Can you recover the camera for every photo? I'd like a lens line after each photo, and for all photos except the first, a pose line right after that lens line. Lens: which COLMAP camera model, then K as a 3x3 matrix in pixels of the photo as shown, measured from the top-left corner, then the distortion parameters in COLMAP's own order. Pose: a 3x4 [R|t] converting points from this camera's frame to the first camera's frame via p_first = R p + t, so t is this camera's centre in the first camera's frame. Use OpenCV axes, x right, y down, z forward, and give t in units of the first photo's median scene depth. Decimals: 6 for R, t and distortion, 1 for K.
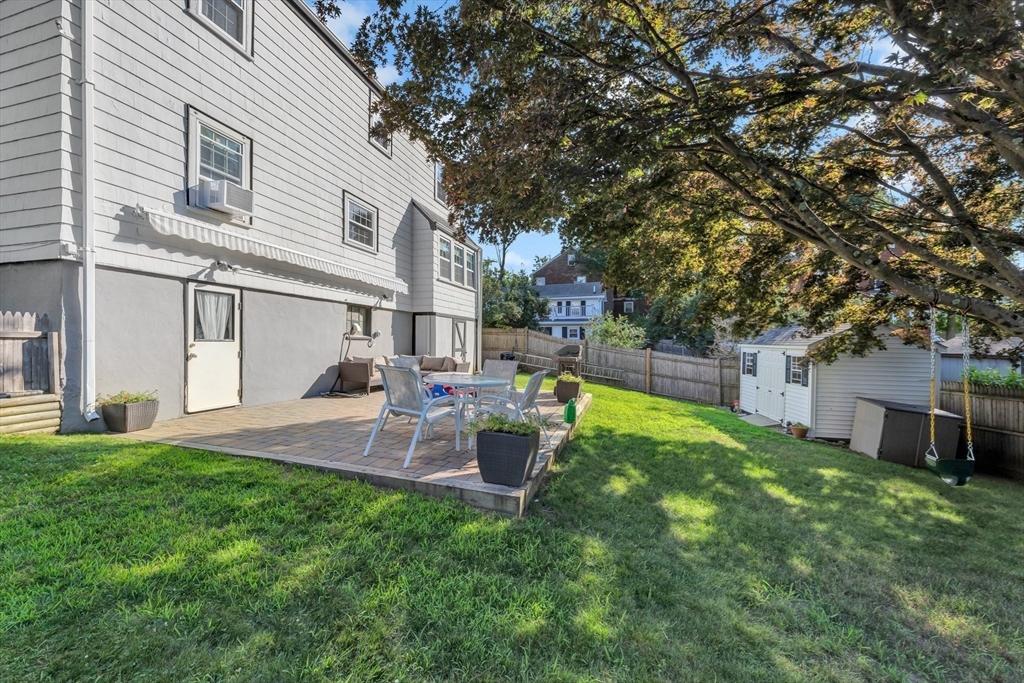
lens RADIAL K [[395.4, 0, 506.3], [0, 395.4, 342.2], [0, 0, 1]] dist [0.008606, -0.000127]
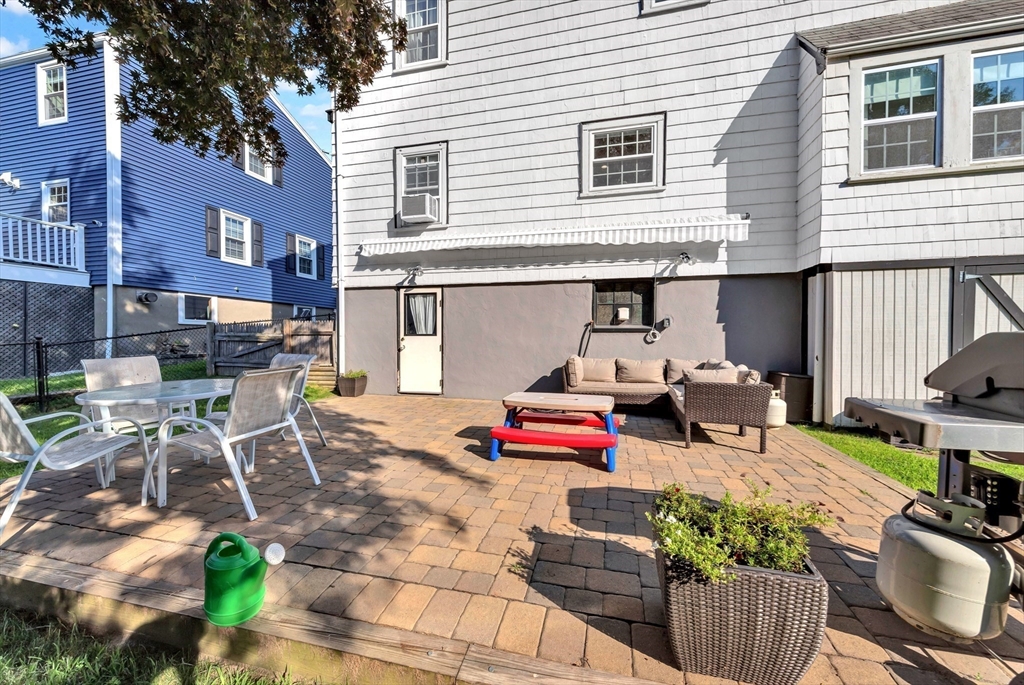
lens RADIAL K [[375.2, 0, 523.4], [0, 375.2, 345.6], [0, 0, 1]] dist [0.002746, 0.000034]
pose [[0.056099, 0.013168, -0.998338, 0.246472], [0.001360, 0.999911, 0.013265, 0.007835], [0.998424, -0.002102, 0.056076, 0.790742]]
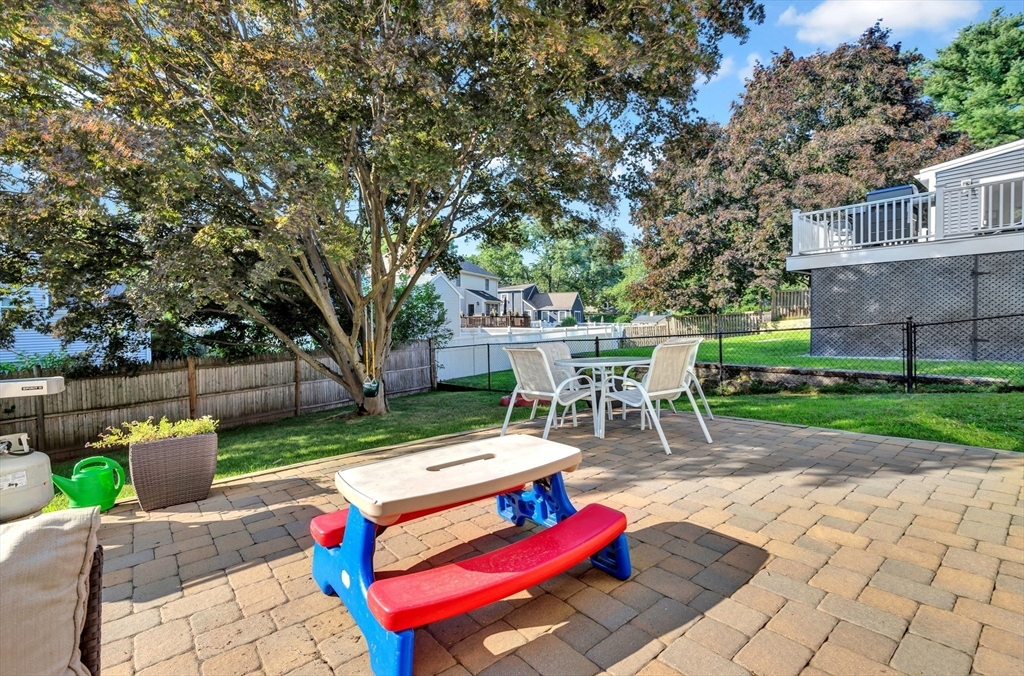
lens RADIAL K [[479.4, 0, 513.2], [0, 479.4, 335.9], [0, 0, 1]] dist [-0.000689, -0.000045]
pose [[-0.838493, -0.007297, 0.544863, -0.273346], [0.010616, 0.999502, 0.029724, 0.005857], [-0.544808, 0.030708, -0.837998, 1.021698]]
